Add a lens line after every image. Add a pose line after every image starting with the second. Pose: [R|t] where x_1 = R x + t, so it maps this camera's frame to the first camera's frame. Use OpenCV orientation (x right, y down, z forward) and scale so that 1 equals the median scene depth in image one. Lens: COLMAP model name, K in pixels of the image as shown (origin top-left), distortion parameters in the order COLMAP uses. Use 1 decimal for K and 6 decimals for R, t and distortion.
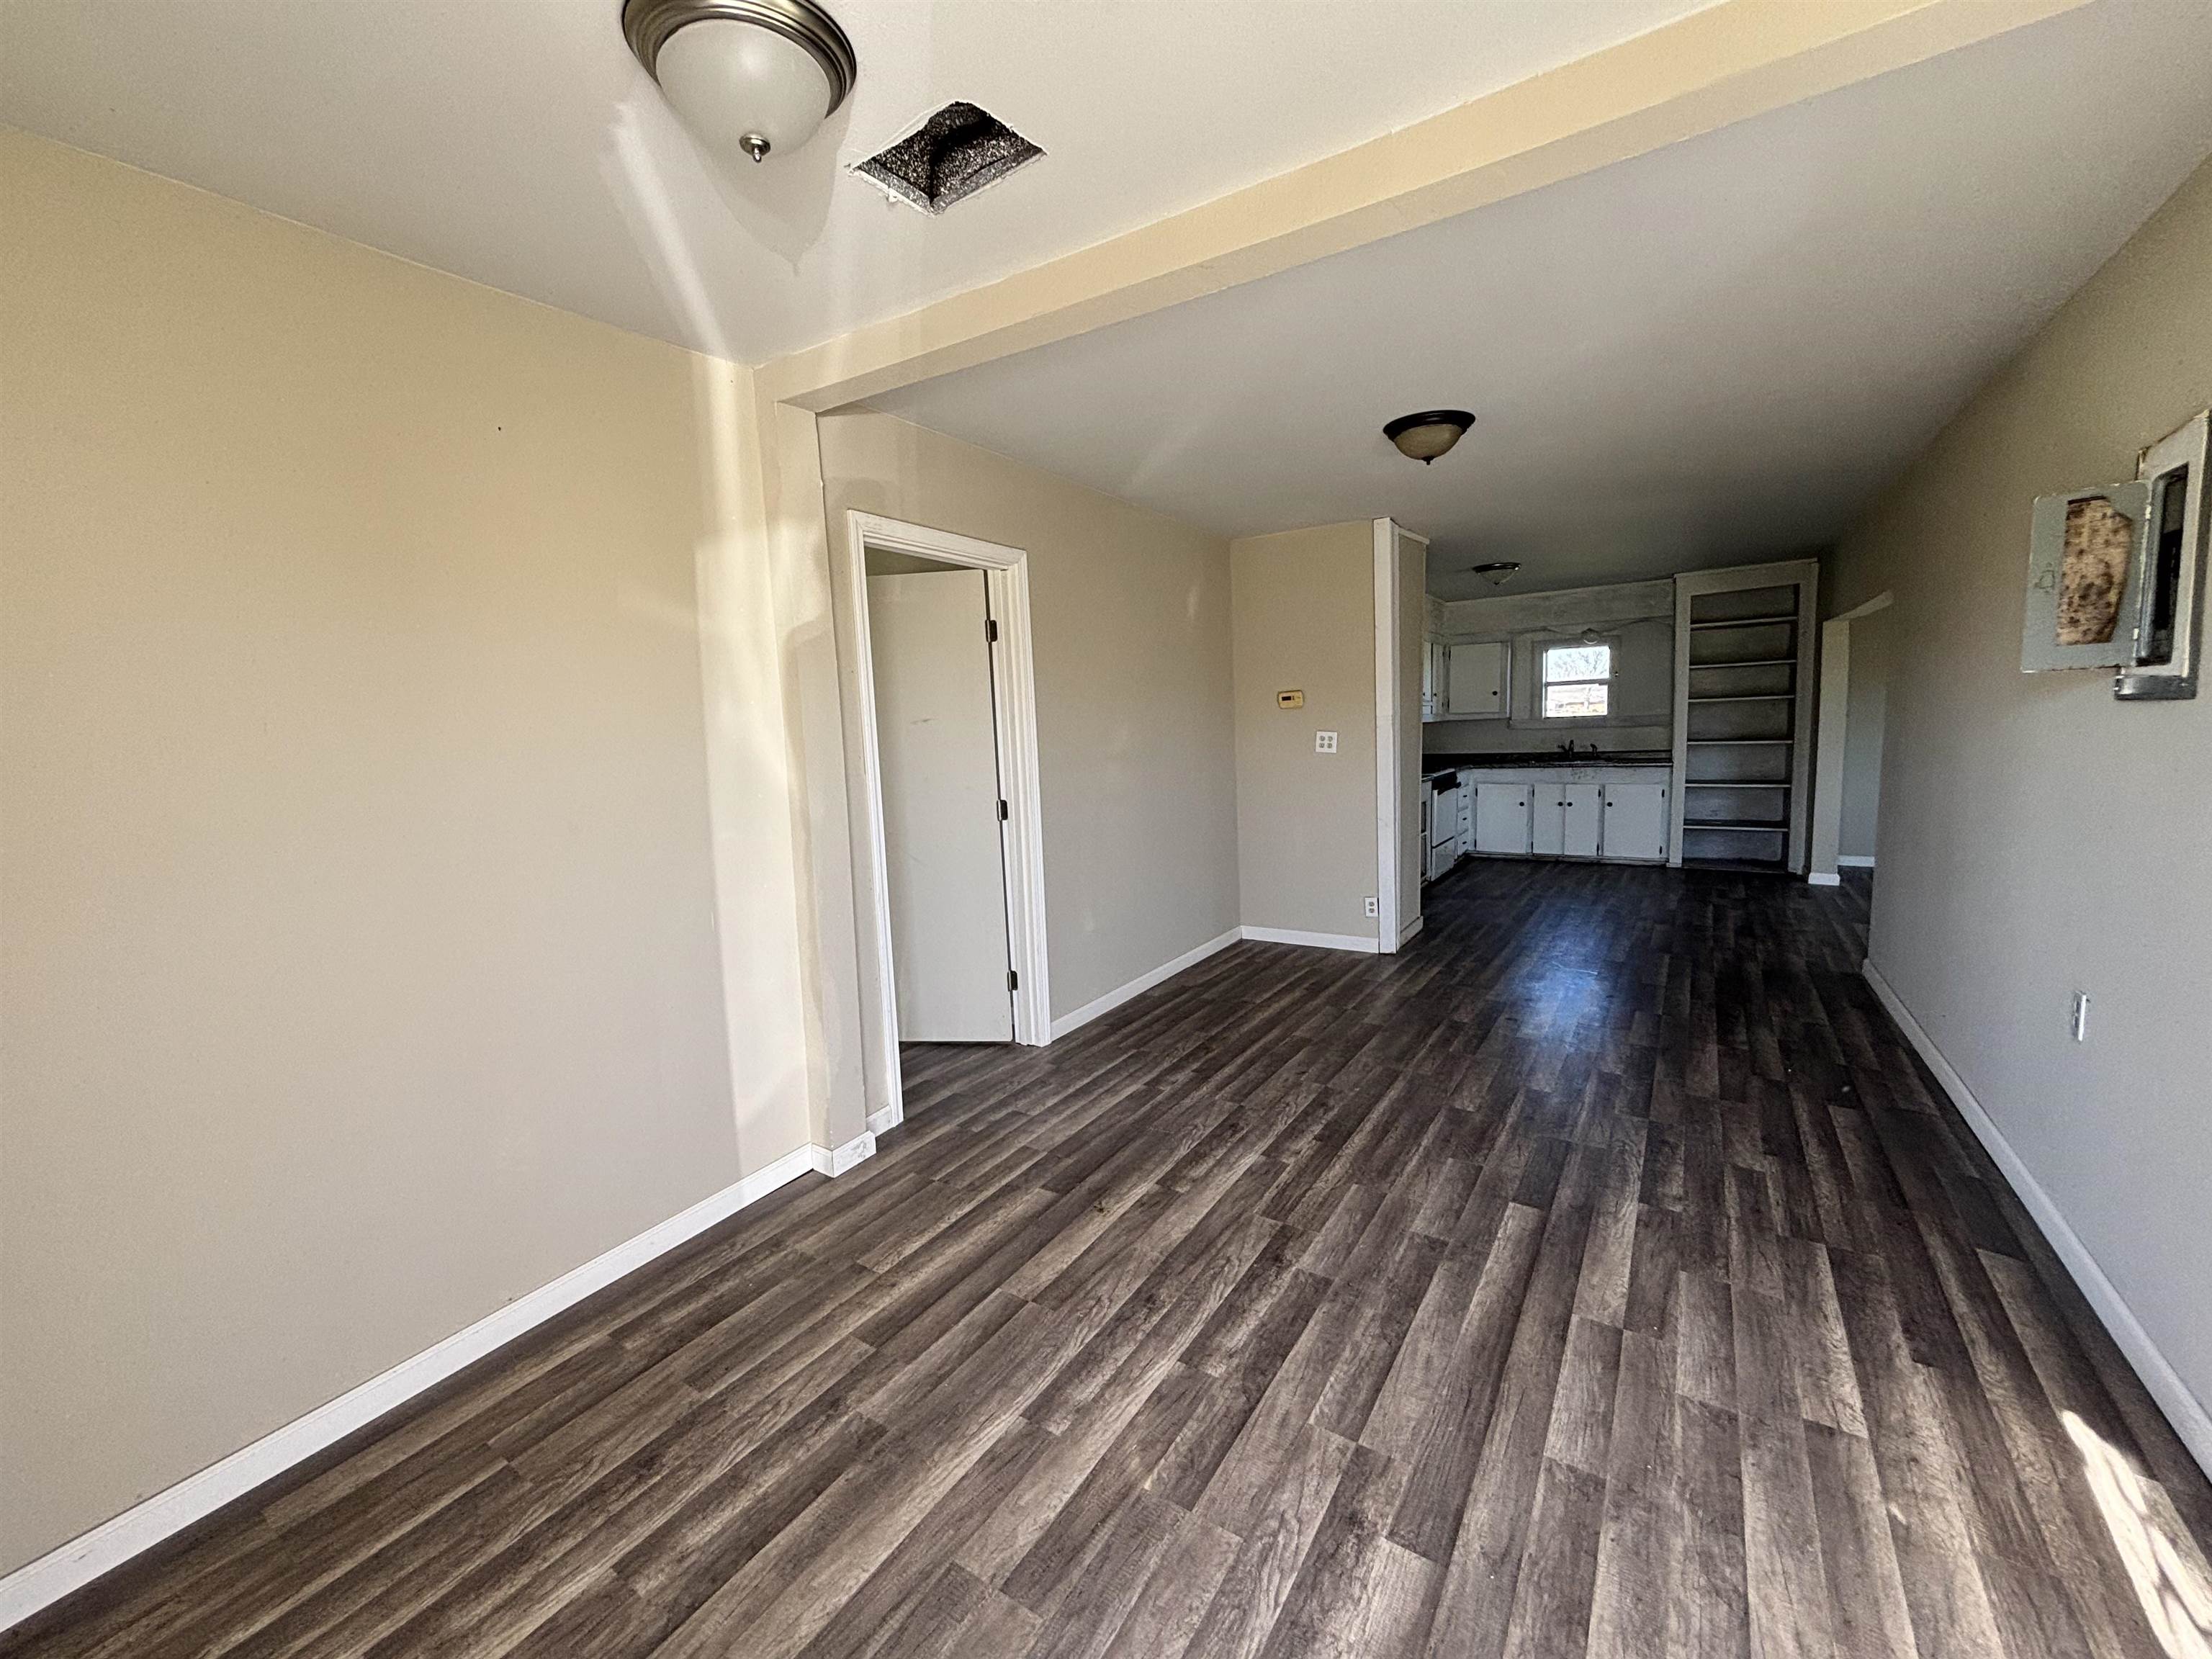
lens RADIAL K [[891.4, 0, 1124.2], [0, 891.4, 836.9], [0, 0, 1]] dist [-0.001591, 0.000401]
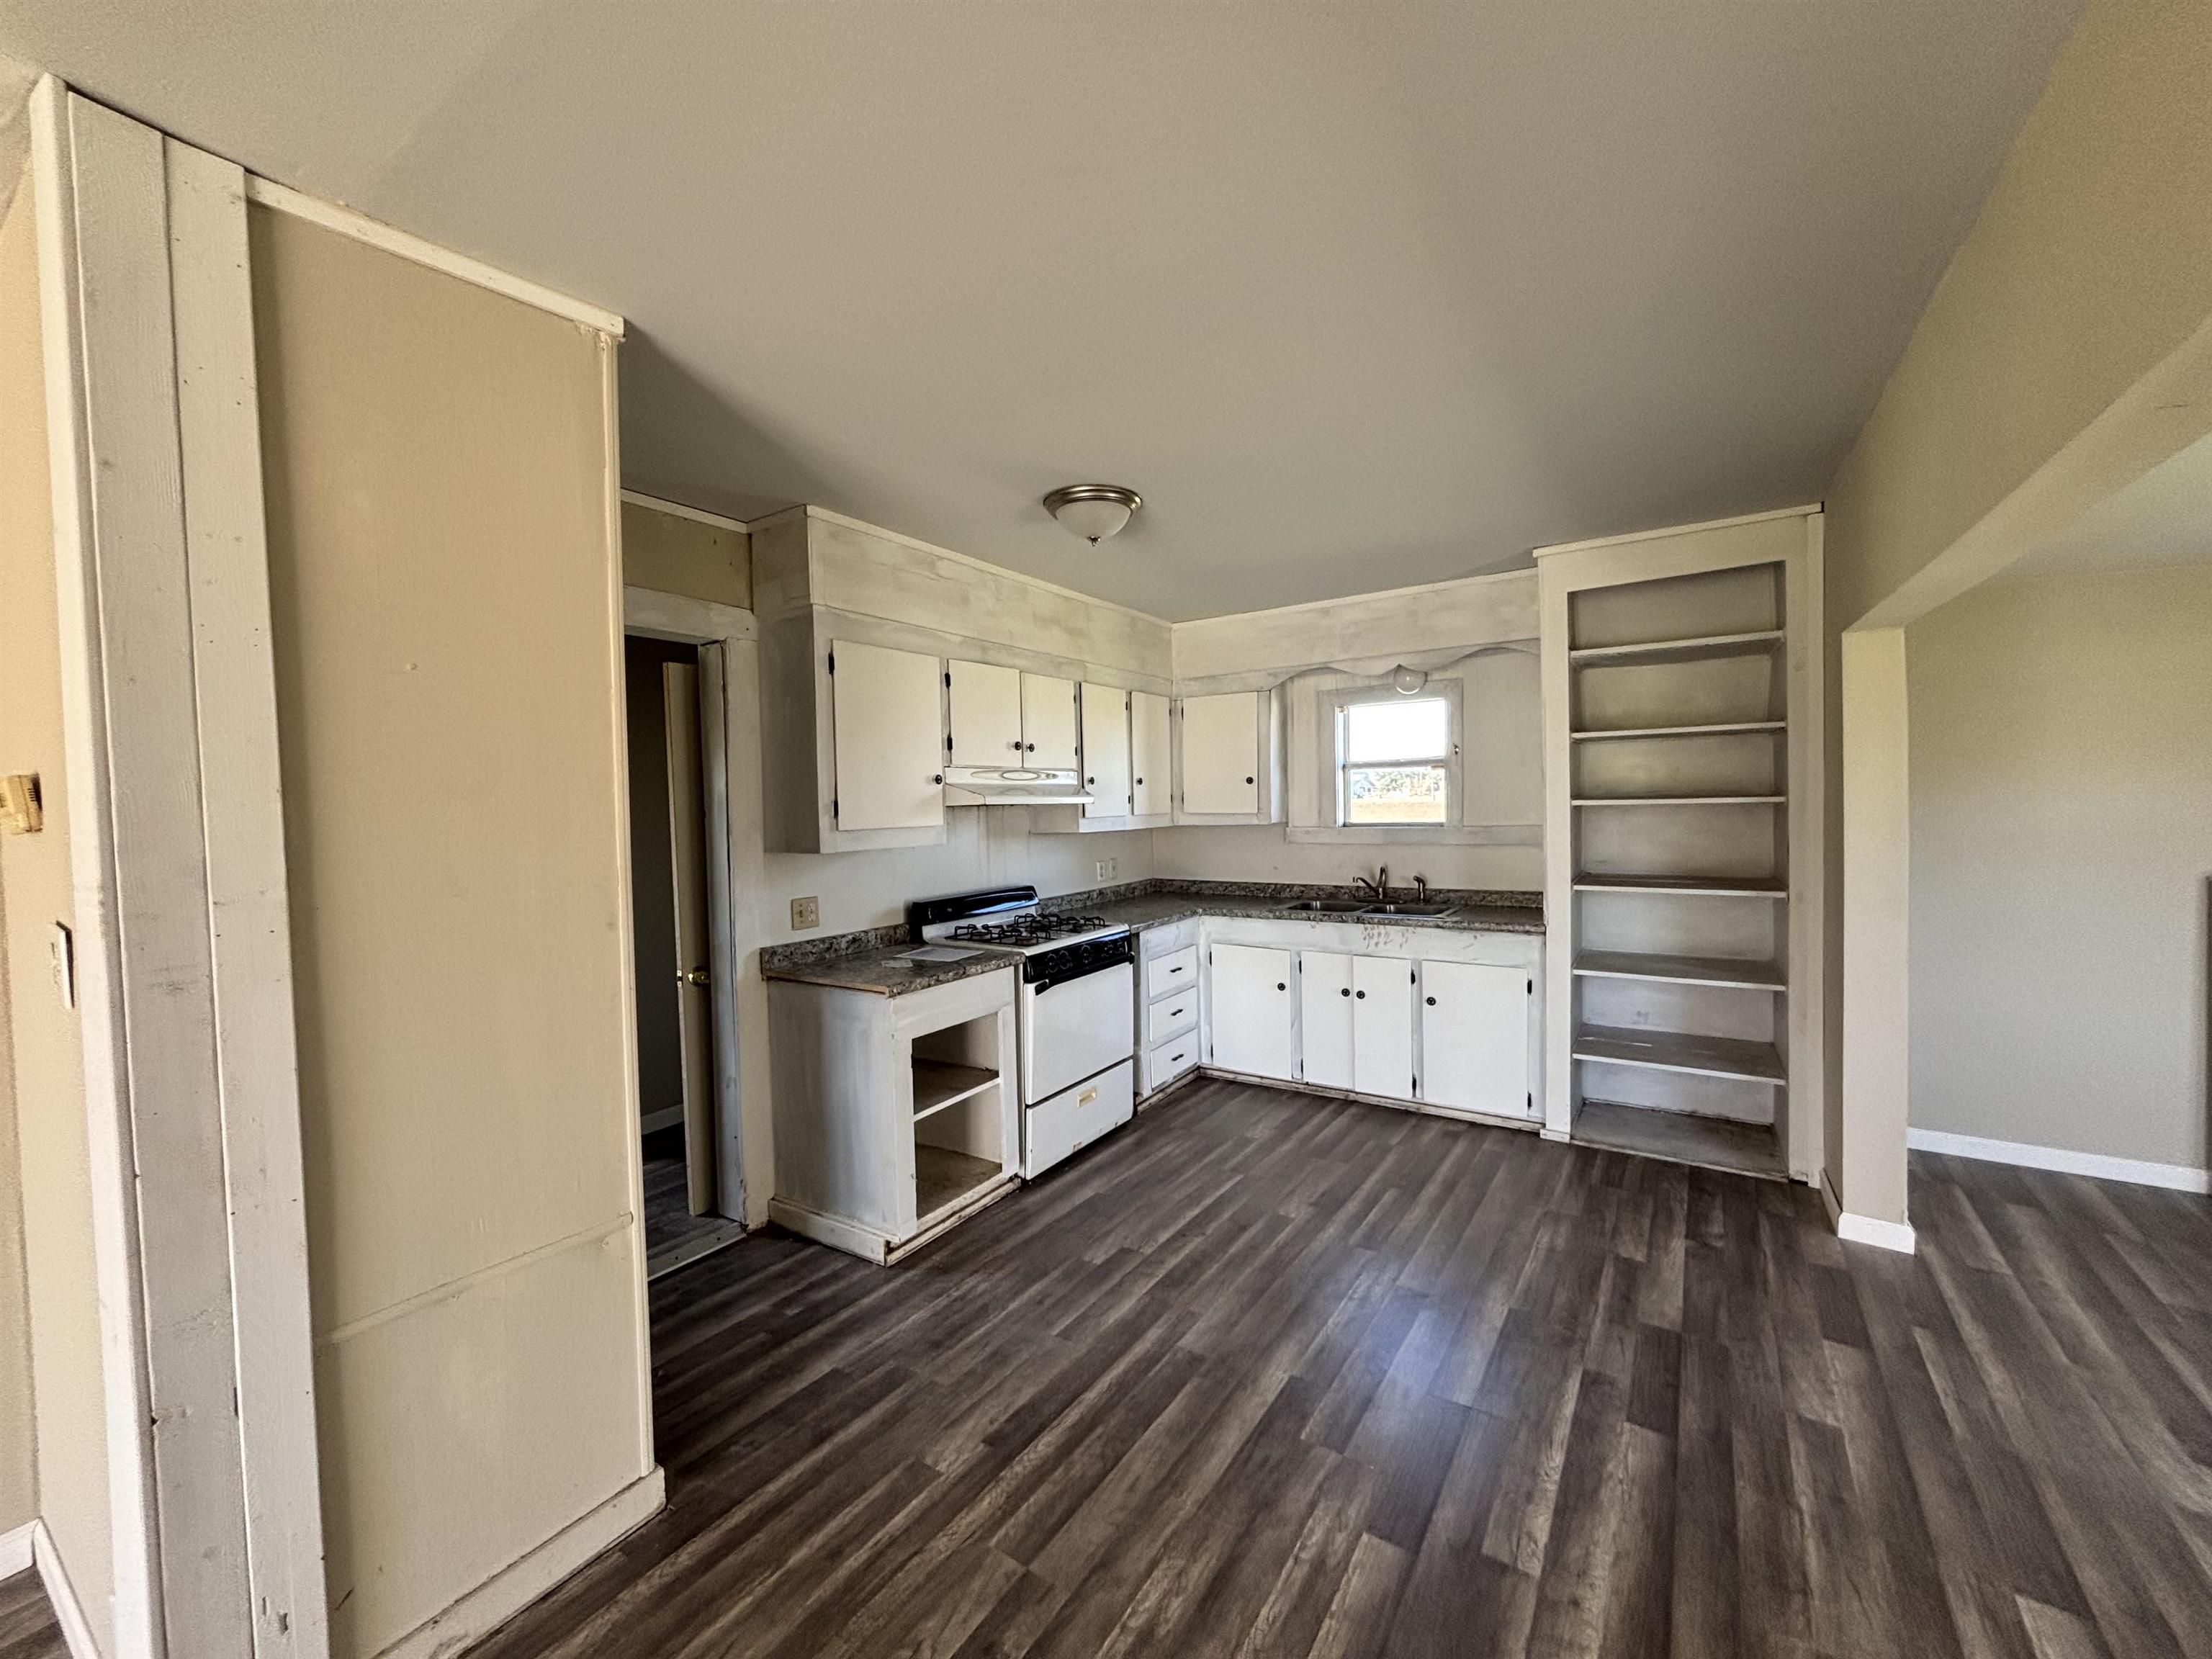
lens RADIAL K [[891.4, 0, 1105.4], [0, 891.4, 830.0], [0, 0, 1]] dist [-0.001591, 0.000401]
pose [[0.999083, 0.003313, -0.042679, 0.373933], [-0.006541, 0.997109, -0.075706, -0.093403], [0.042305, 0.075916, 0.996216, 0.467662]]
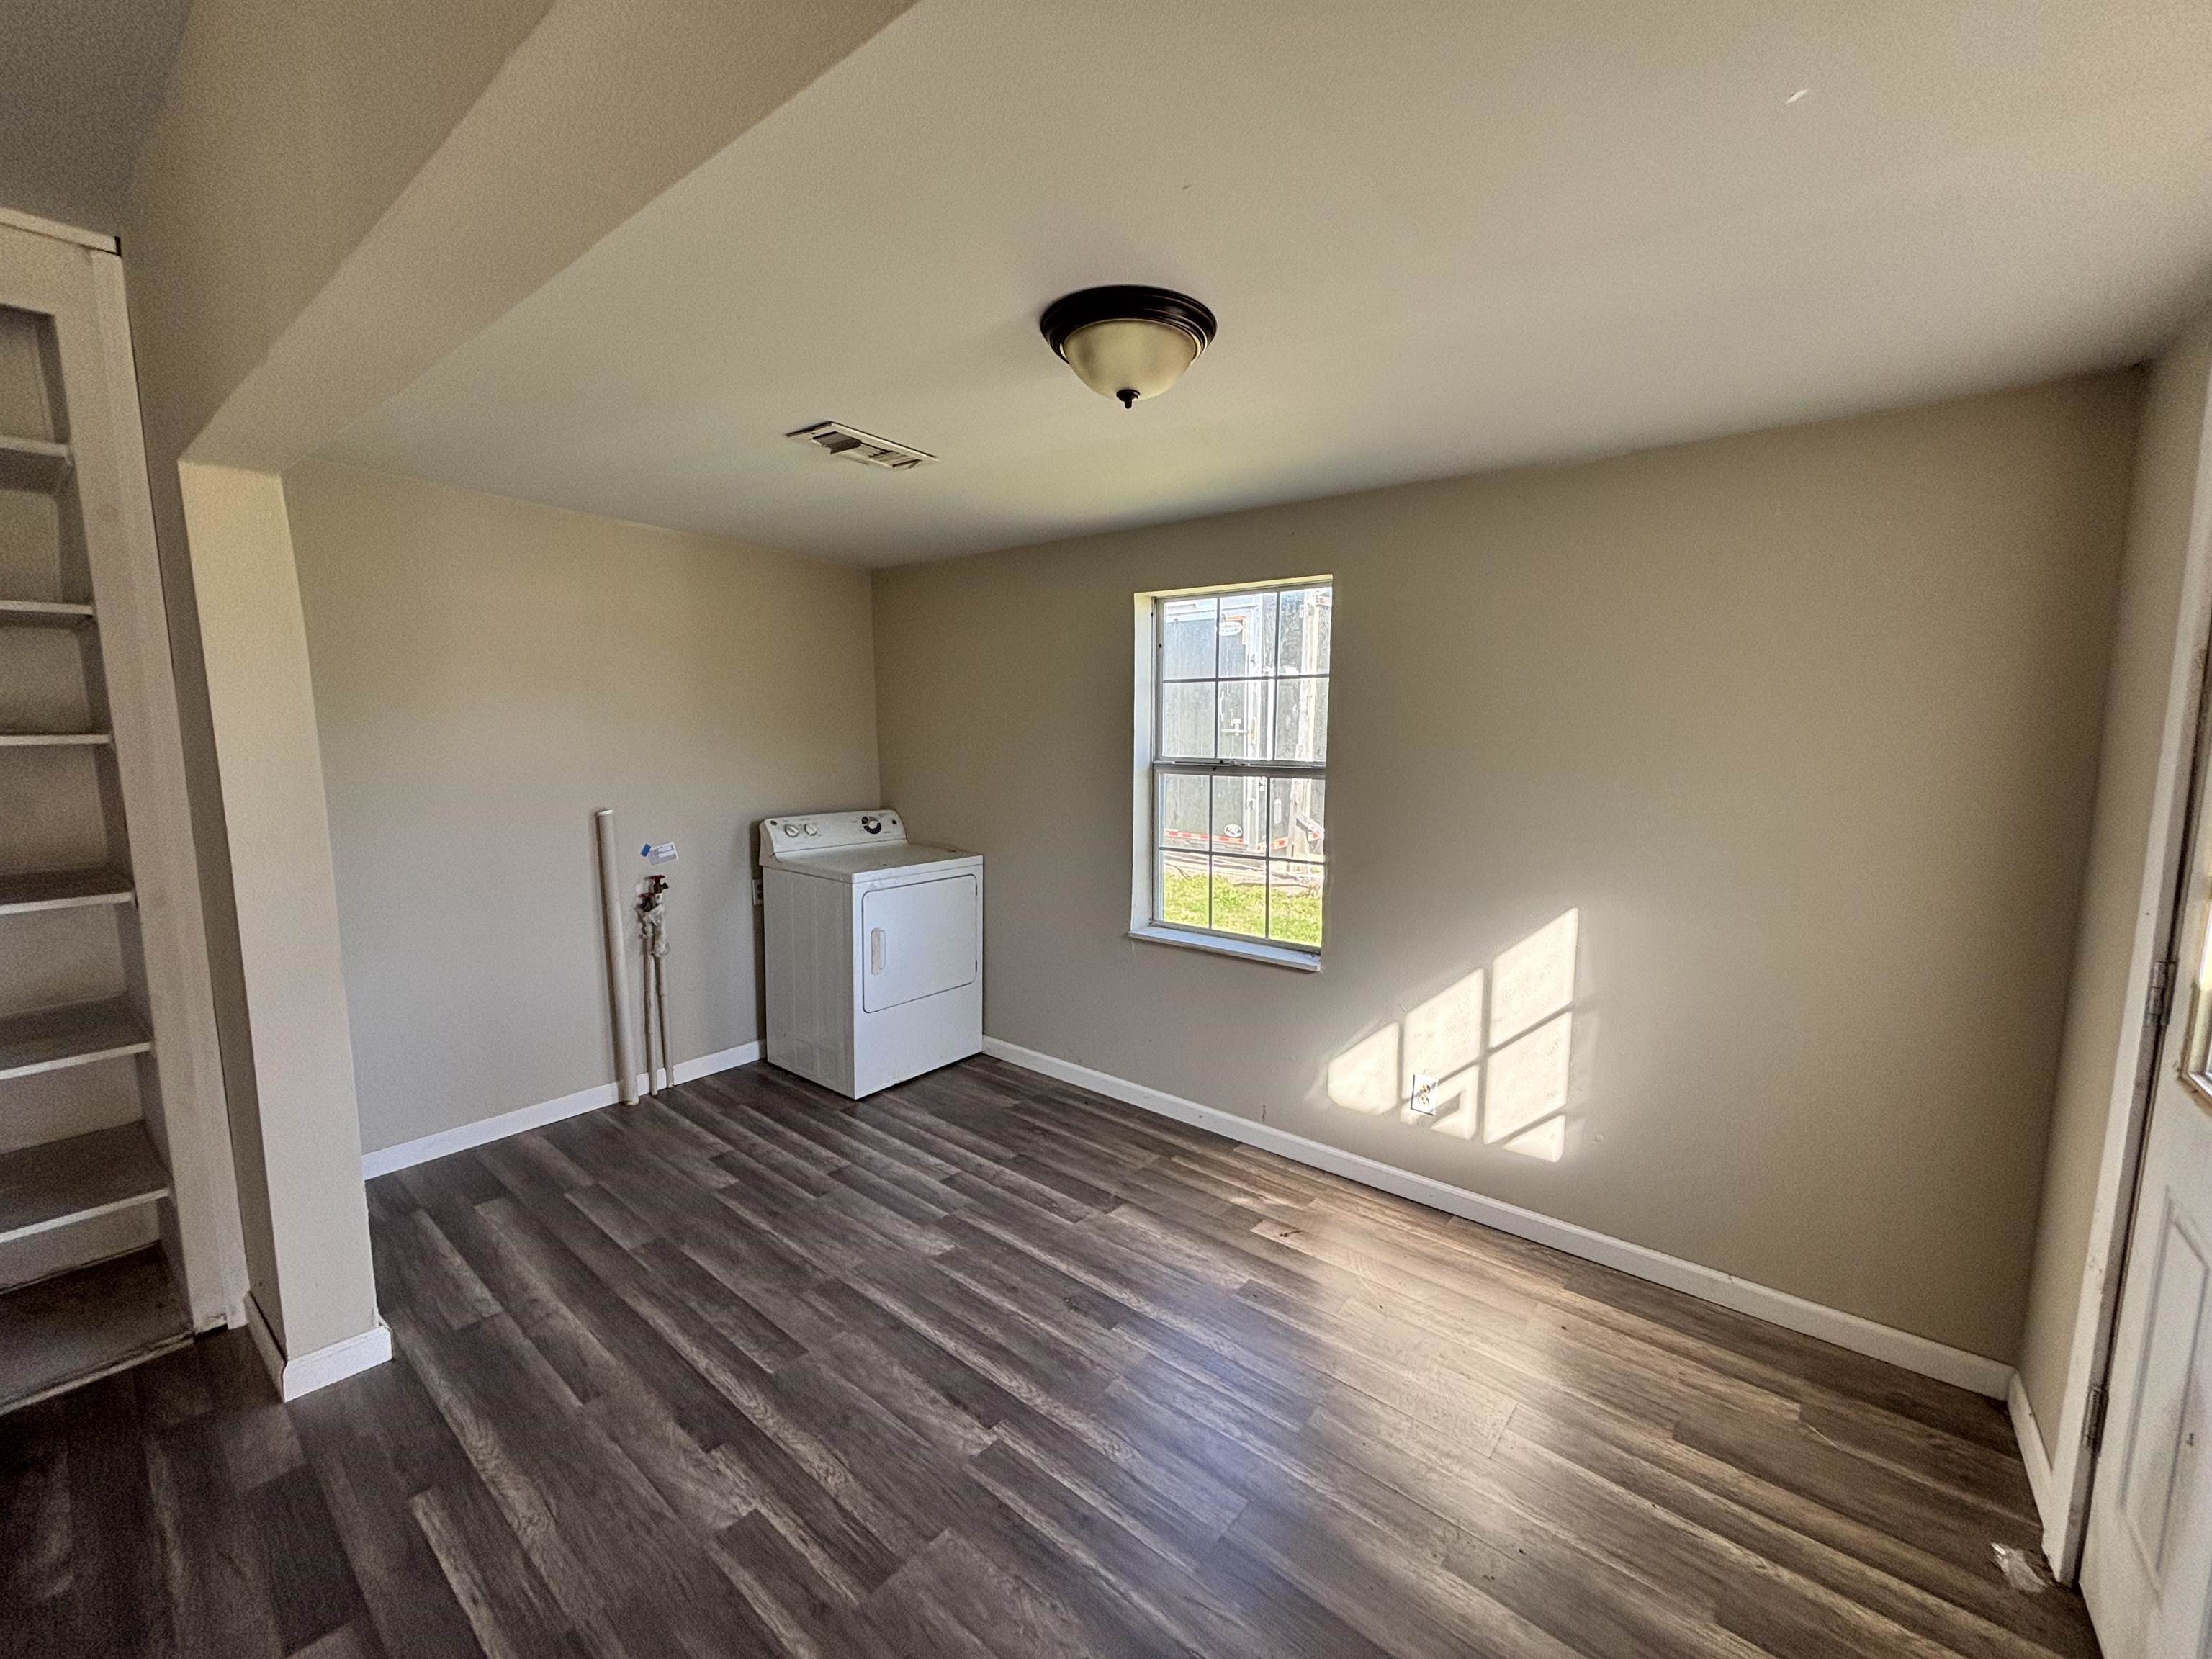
lens RADIAL K [[891.4, 0, 1097.1], [0, 891.4, 820.0], [0, 0, 1]] dist [-0.001591, 0.000401]
pose [[0.147254, -0.088241, 0.985155, 0.467643], [0.106732, 0.991614, 0.072866, -0.107622], [-0.983323, 0.094418, 0.155437, 0.587939]]
